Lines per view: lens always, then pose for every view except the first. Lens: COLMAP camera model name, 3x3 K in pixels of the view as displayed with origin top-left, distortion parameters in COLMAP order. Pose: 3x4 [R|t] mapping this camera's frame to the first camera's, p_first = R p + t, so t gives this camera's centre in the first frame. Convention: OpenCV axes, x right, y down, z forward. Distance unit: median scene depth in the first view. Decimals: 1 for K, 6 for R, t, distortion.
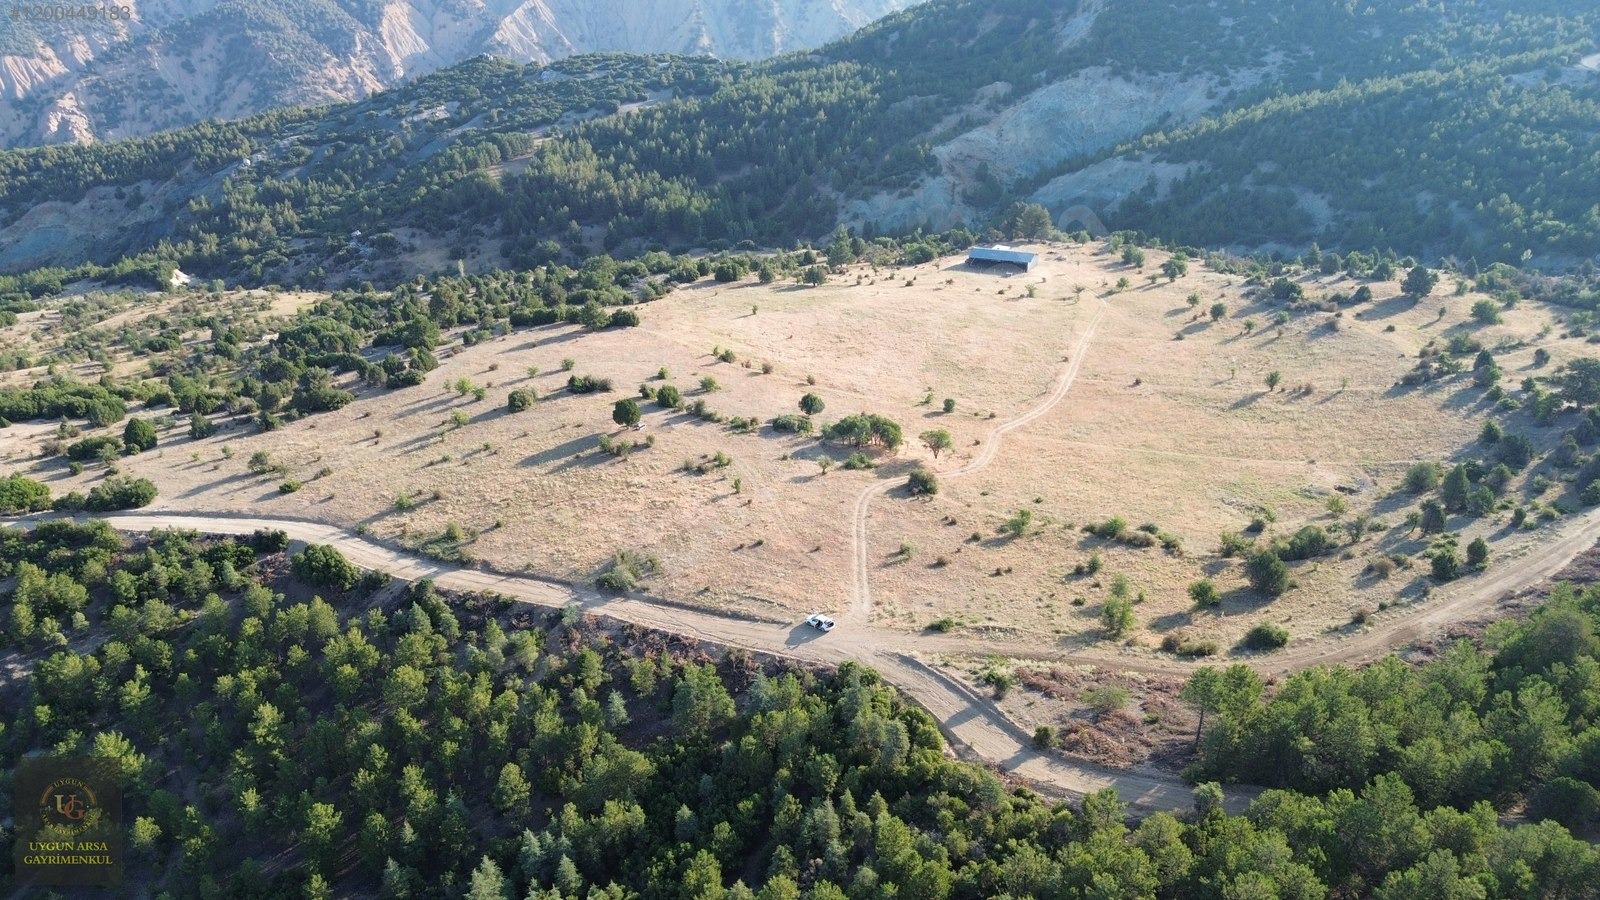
lens RADIAL K [[1135.8, 0, 797.7], [0, 1135.8, 443.7], [0, 0, 1]] dist [0.073954, -0.069454]
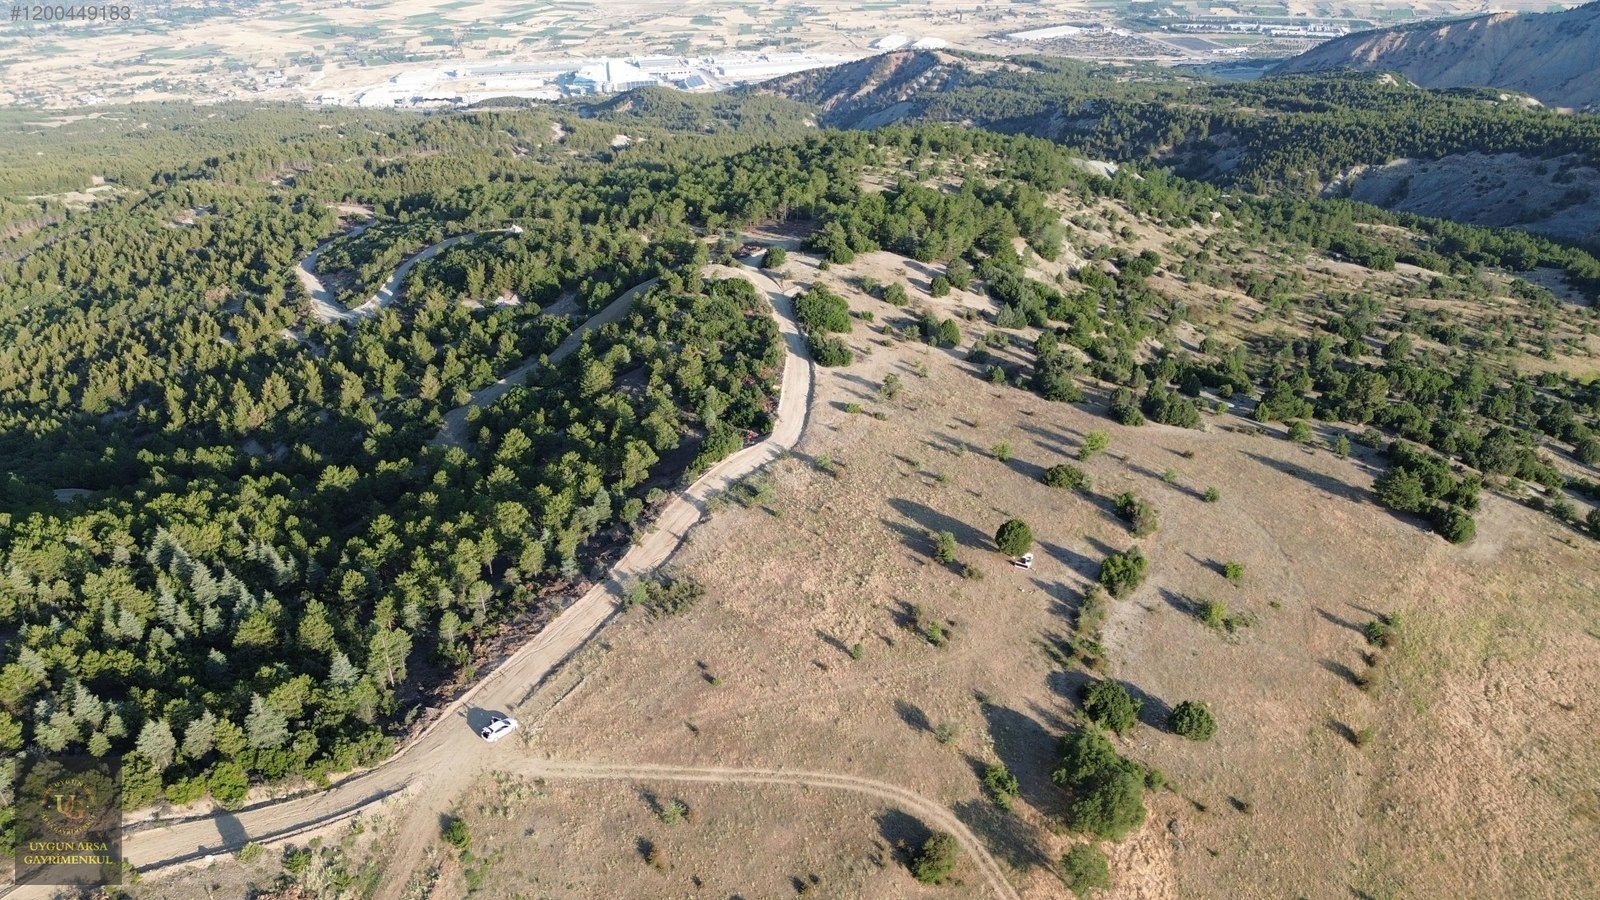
lens RADIAL K [[1135.8, 0, 797.7], [0, 1135.8, 443.7], [0, 0, 1]] dist [0.073954, -0.069454]
pose [[0.095397, 0.482889, -0.870470, 0.369119], [-0.441669, 0.804204, 0.397725, -0.246990], [0.892092, 0.346518, 0.289996, 0.466322]]
